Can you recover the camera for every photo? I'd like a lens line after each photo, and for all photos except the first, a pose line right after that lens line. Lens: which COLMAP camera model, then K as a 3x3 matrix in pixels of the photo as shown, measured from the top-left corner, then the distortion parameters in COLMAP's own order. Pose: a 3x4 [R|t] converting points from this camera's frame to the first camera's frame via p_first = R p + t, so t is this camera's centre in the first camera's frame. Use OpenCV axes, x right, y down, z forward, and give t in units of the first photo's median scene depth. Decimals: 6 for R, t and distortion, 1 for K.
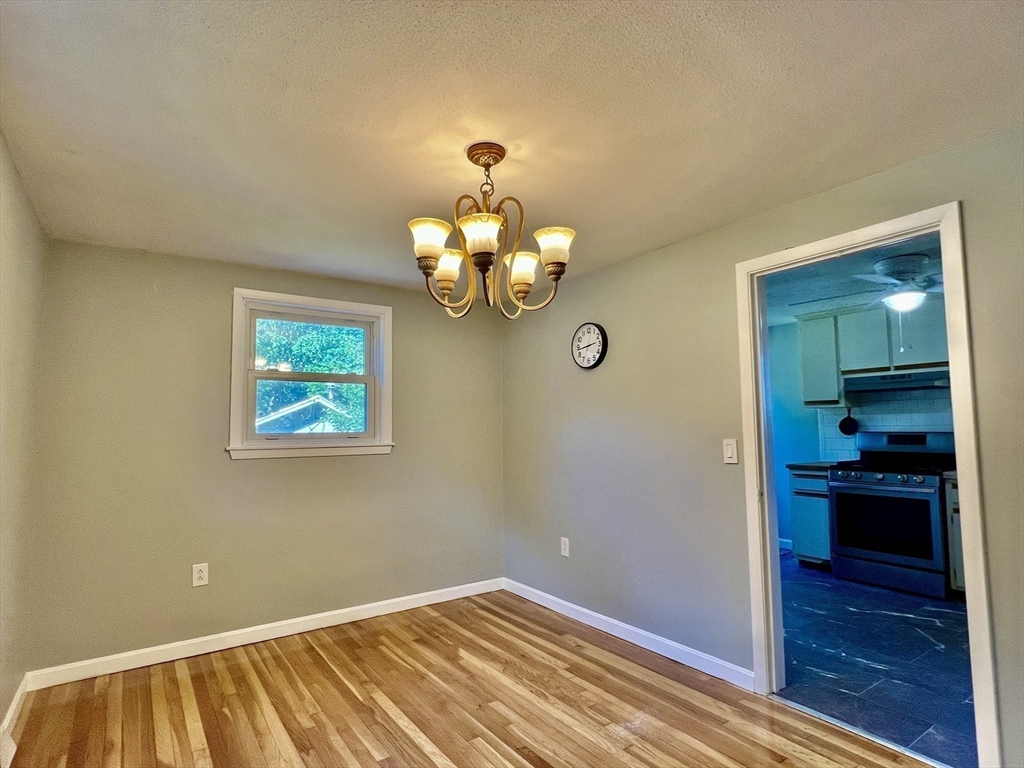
lens RADIAL K [[547.8, 0, 516.7], [0, 547.8, 383.1], [0, 0, 1]] dist [0.000413, -0.001212]
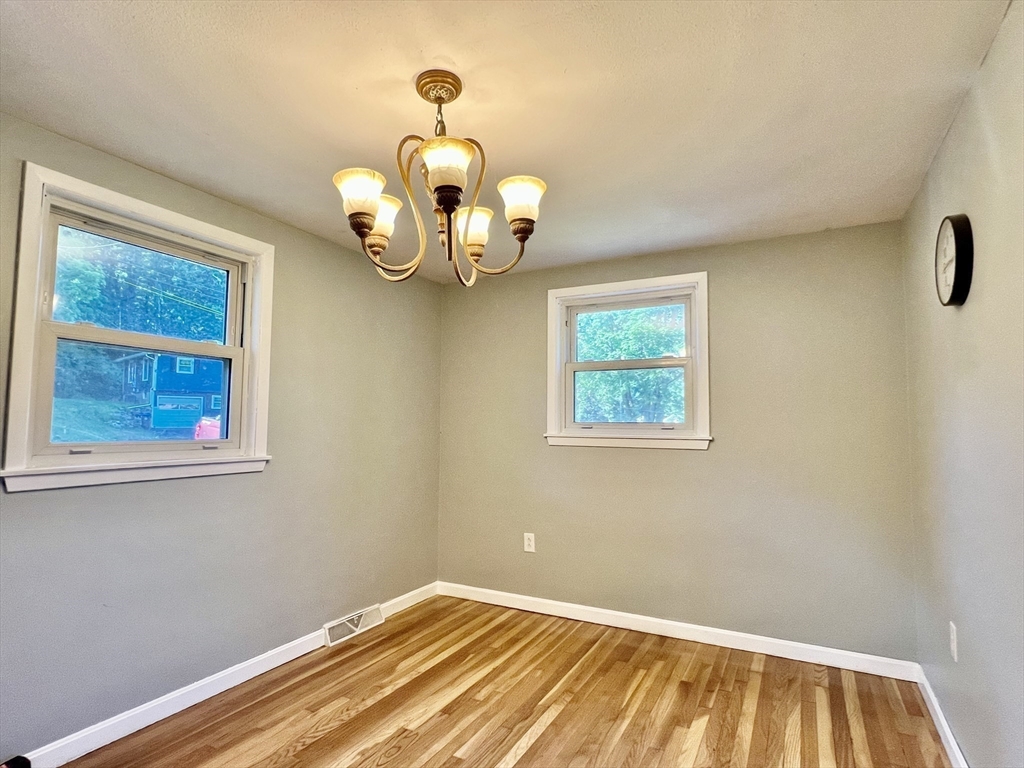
lens RADIAL K [[547.8, 0, 516.8], [0, 547.8, 386.7], [0, 0, 1]] dist [0.000413, -0.001212]
pose [[0.453093, -0.048910, -0.890120, 0.464123], [0.056691, 0.998054, -0.025983, 0.049415], [0.889659, -0.038689, 0.454984, 0.464132]]
